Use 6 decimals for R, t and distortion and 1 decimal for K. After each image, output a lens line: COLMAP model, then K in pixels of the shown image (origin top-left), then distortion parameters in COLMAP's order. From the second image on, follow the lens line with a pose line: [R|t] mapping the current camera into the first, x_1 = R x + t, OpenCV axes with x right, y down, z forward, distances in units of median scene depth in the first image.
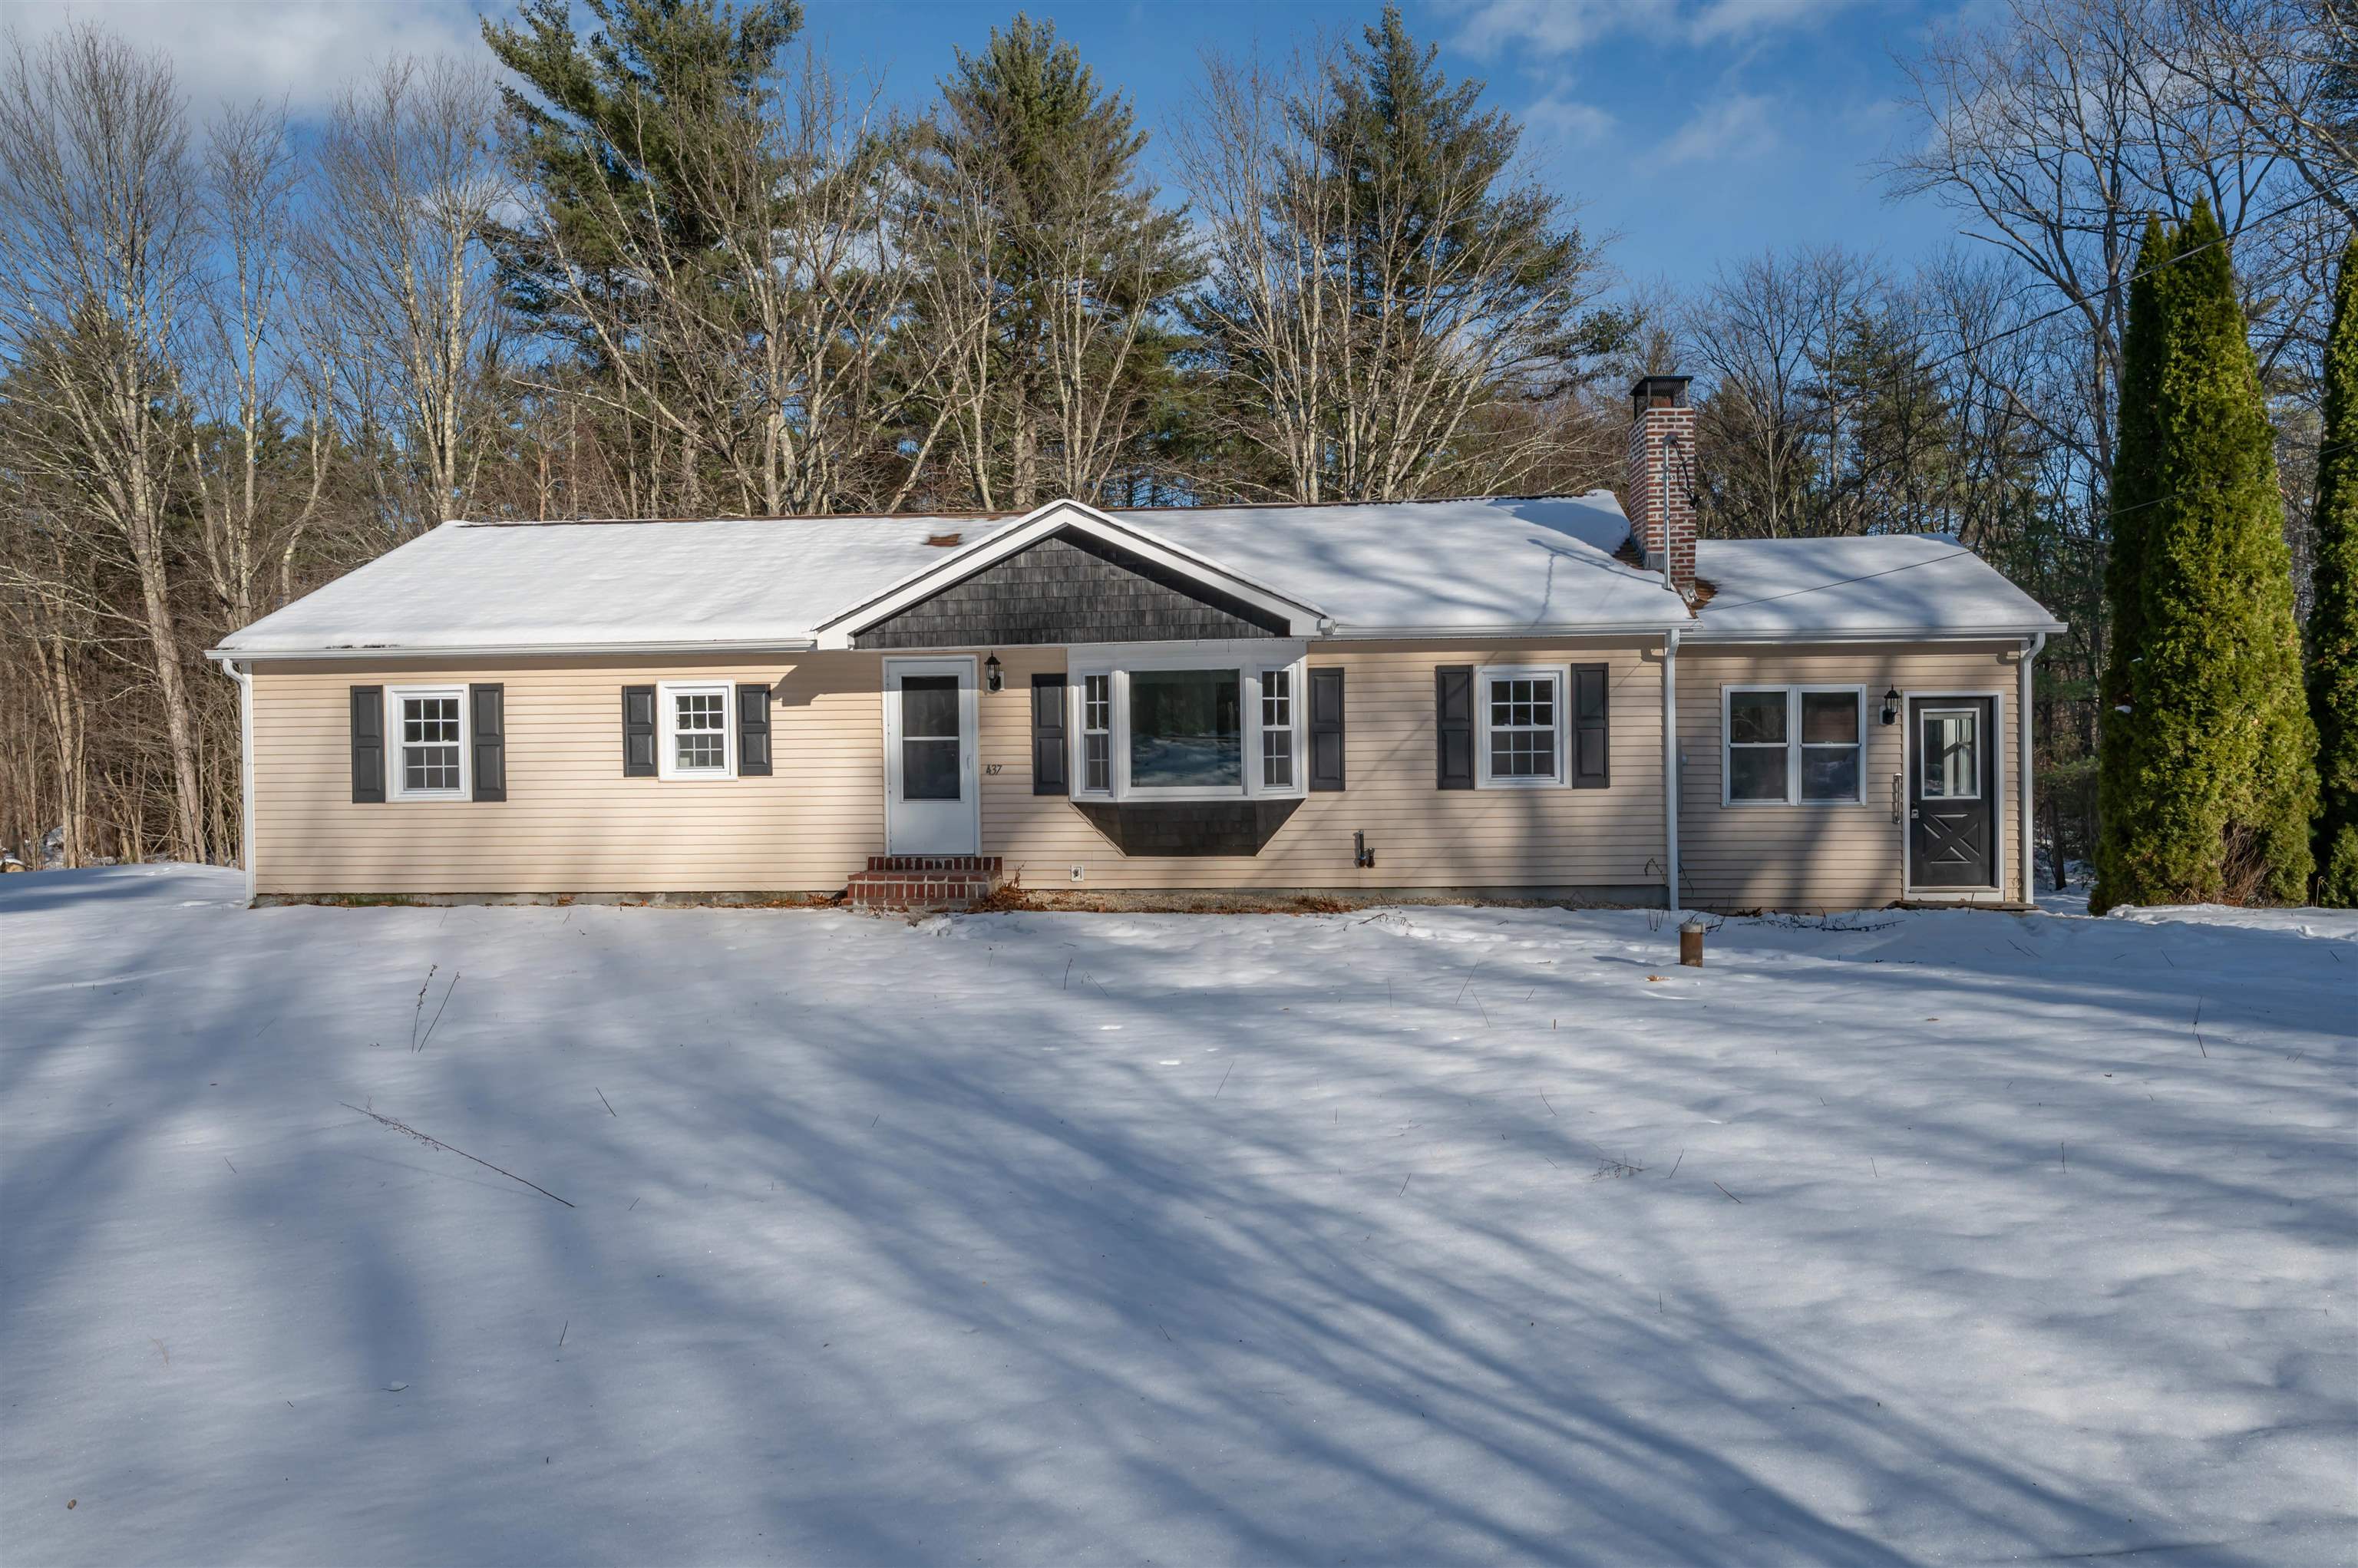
lens RADIAL K [[1639.0, 0, 1188.7], [0, 1639.0, 767.8], [0, 0, 1]] dist [-0.000571, -0.001810]
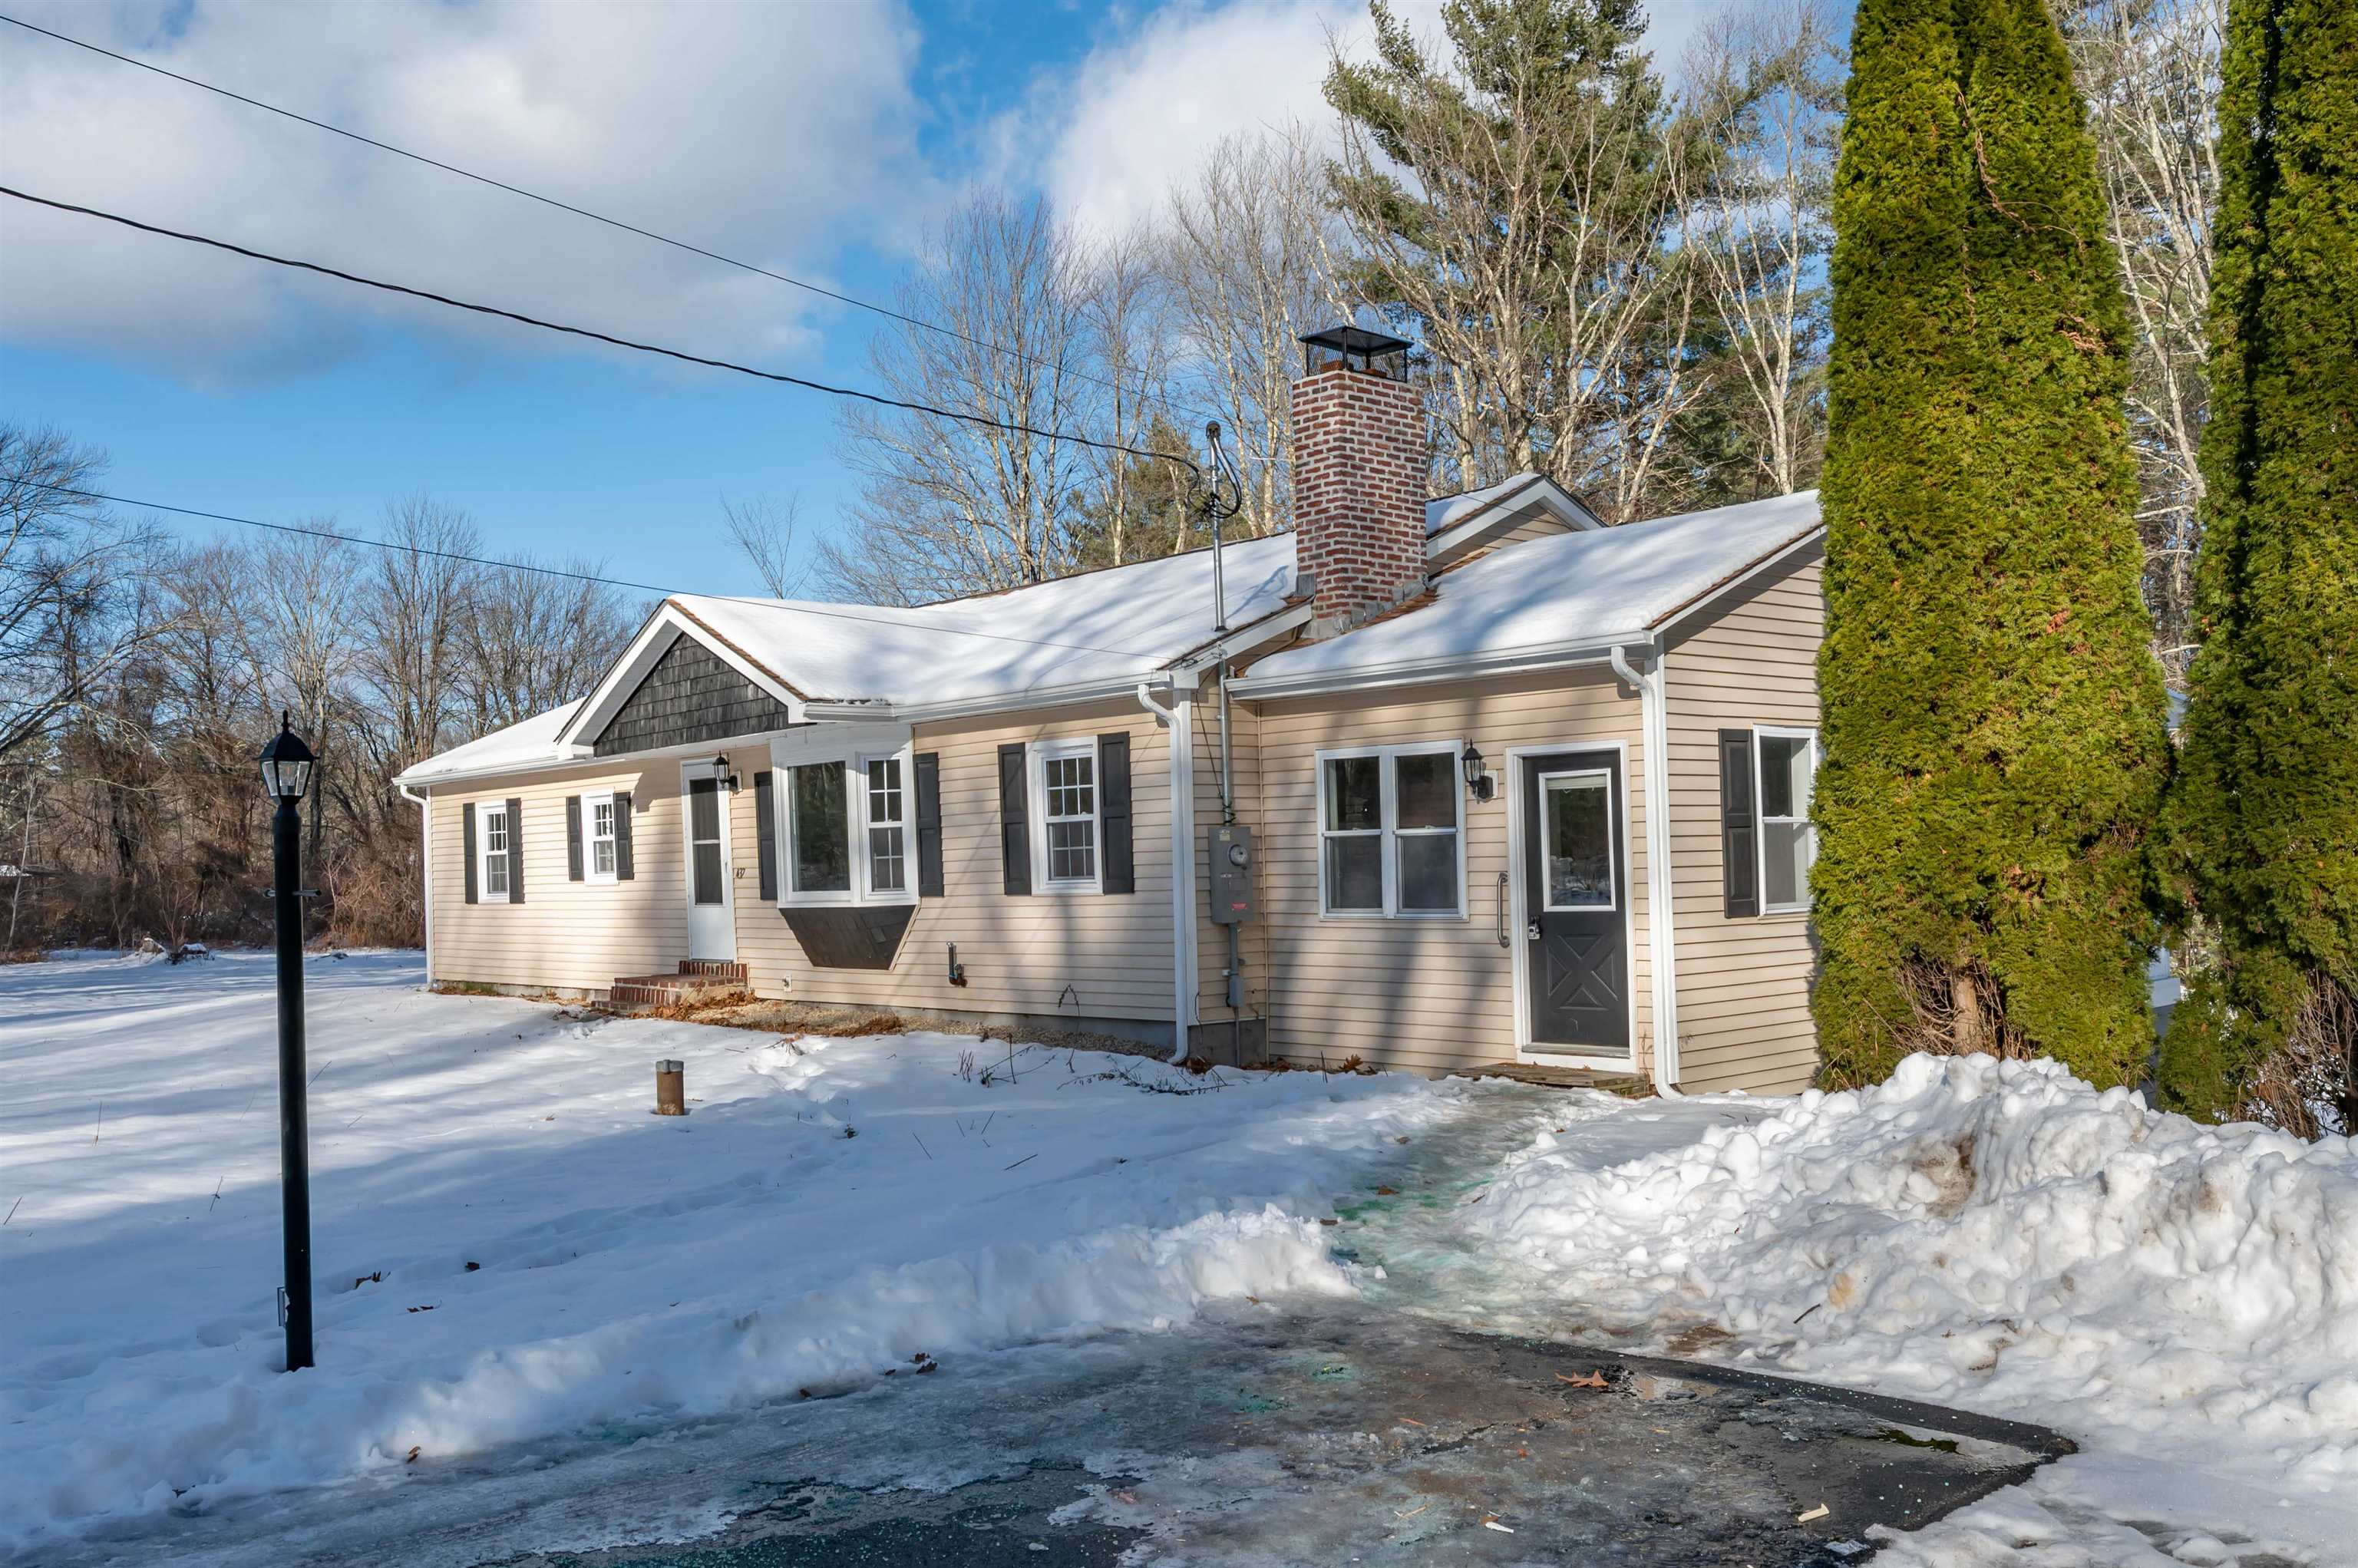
lens RADIAL K [[2021.1, 0, 1251.7], [0, 2021.1, 853.5], [0, 0, 1]] dist [-0.007449, -0.003342]
pose [[0.742197, -0.011697, -0.670080, 0.910749], [0.011317, 0.999924, -0.004920, -0.001287], [0.670086, -0.003931, 0.742273, 0.322266]]
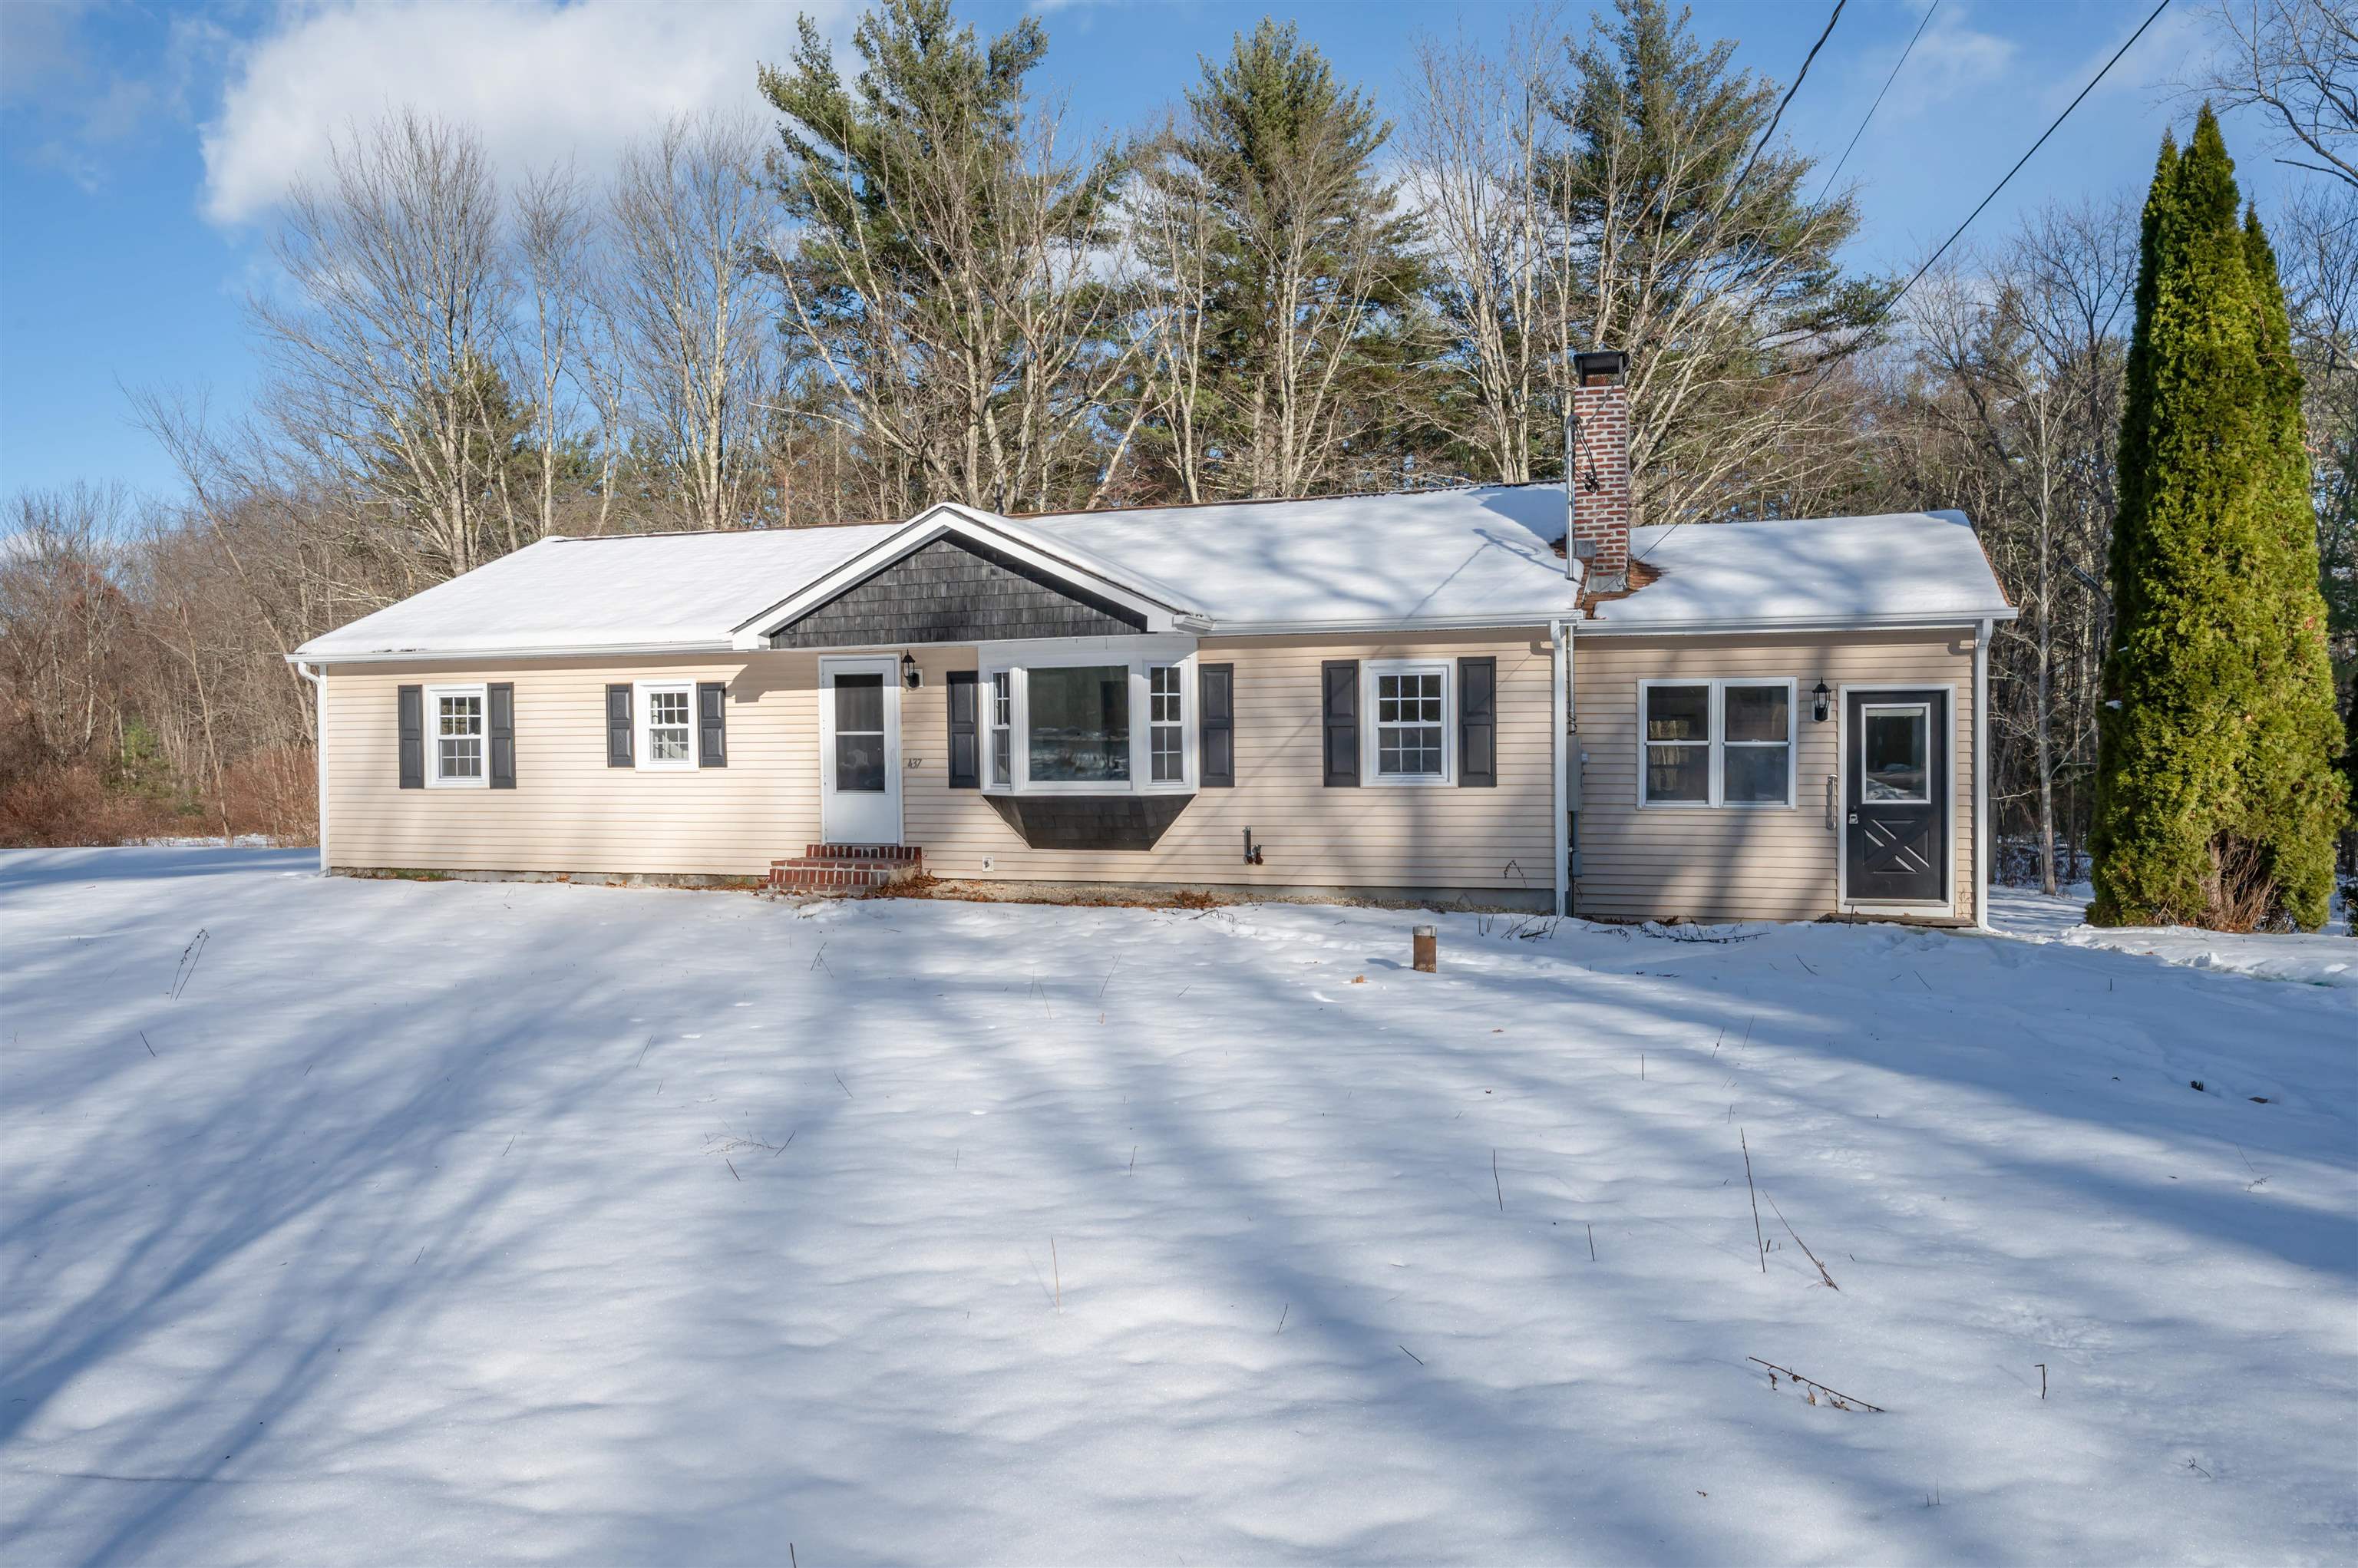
lens RADIAL K [[1637.6, 0, 1179.0], [0, 1637.6, 784.0], [0, 0, 1]] dist [-0.002063, 0.002387]
pose [[0.972773, 0.010425, -0.231524, 0.289945], [-0.008053, 0.999905, 0.011190, 0.001325], [0.231619, -0.009021, 0.972765, 0.023523]]
